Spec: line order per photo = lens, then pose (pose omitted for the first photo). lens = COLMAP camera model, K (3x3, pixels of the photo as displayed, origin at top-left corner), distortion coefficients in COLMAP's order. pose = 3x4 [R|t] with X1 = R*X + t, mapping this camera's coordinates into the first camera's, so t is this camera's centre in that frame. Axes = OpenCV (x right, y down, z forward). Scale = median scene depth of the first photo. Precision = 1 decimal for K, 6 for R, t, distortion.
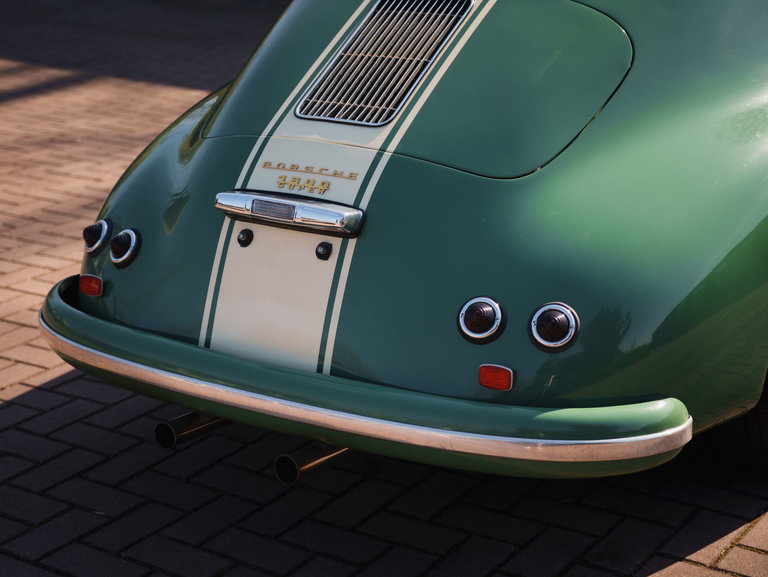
lens RADIAL K [[1500.3, 0, 384.0], [0, 1500.3, 288.5], [0, 0, 1]] dist [0.057496, 0.333625]
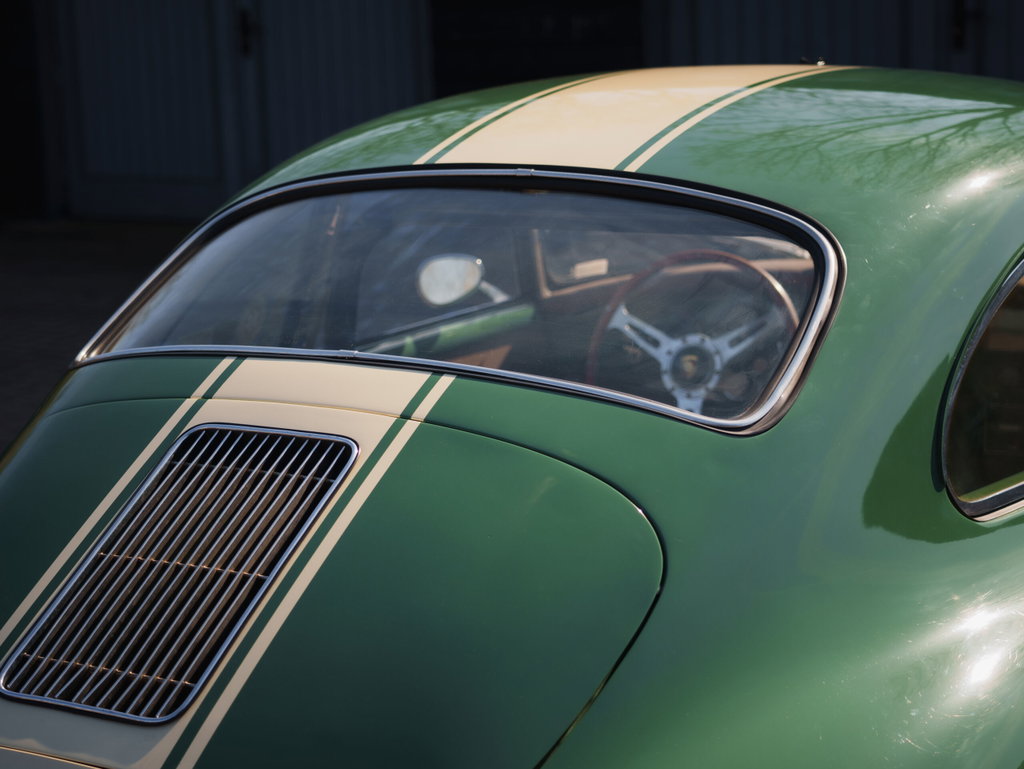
lens RADIAL K [[2227.0, 0, 512.0], [0, 2227.0, 384.5], [0, 0, 1]] dist [0.040313, -0.296896]
pose [[0.996227, -0.010758, 0.086119, 0.049198], [0.022142, 0.990956, -0.132351, -0.116248], [-0.083916, 0.133758, 0.987455, 0.248735]]
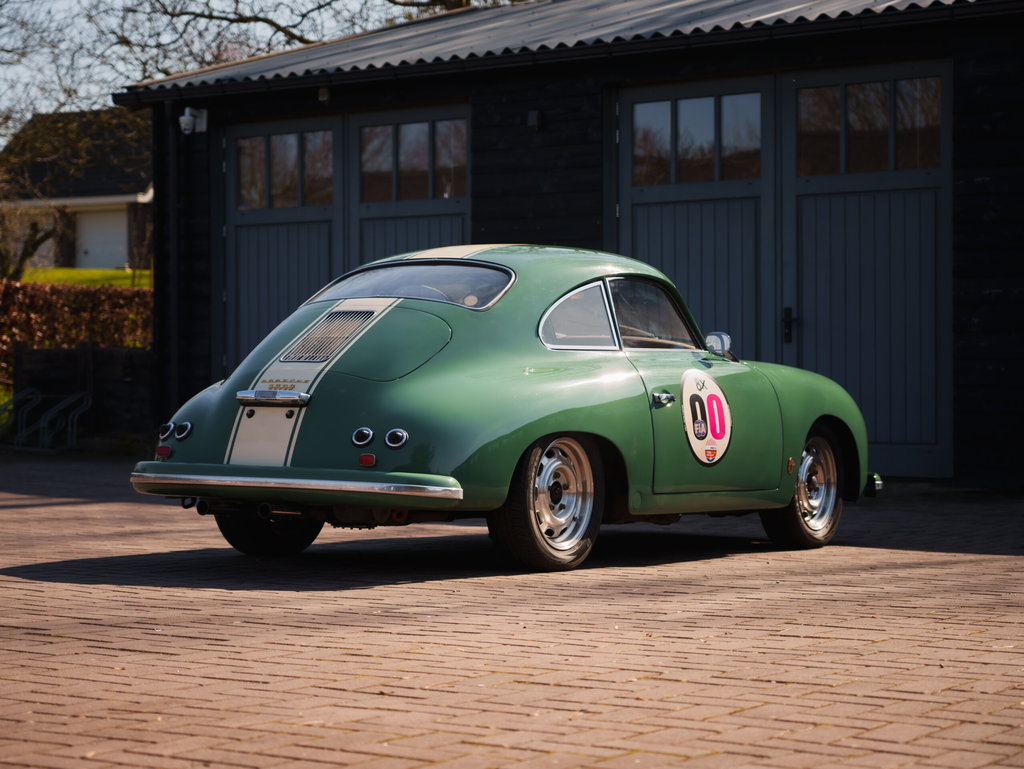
lens RADIAL K [[2046.8, 0, 512.0], [0, 2046.8, 384.5], [0, 0, 1]] dist [0.026935, 0.042494]
pose [[0.998072, 0.042352, 0.045362, 0.124082], [-0.026726, 0.953013, -0.301747, 0.716352], [-0.056010, 0.299953, 0.952308, -1.556427]]
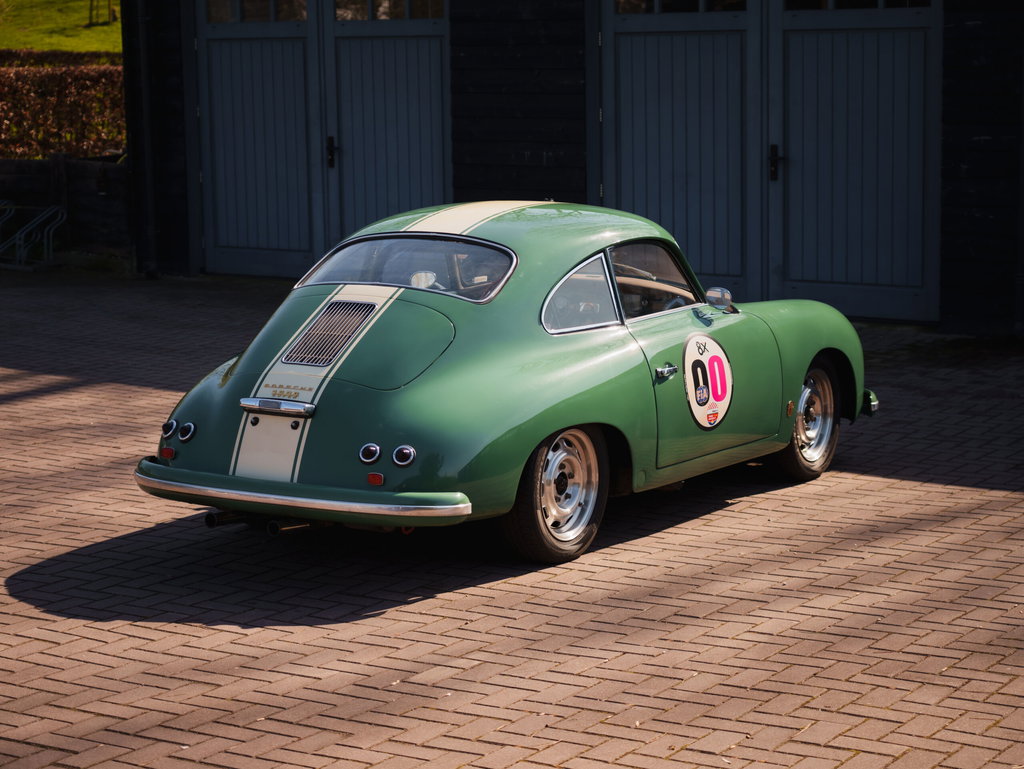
lens RADIAL K [[2049.1, 0, 512.0], [0, 2049.1, 384.5], [0, 0, 1]] dist [-0.002840, 0.232073]
pose [[0.997695, 0.019726, 0.064934, 0.066414], [-0.008636, 0.985949, -0.166822, 0.354405], [-0.067312, 0.165877, 0.983847, -1.624708]]
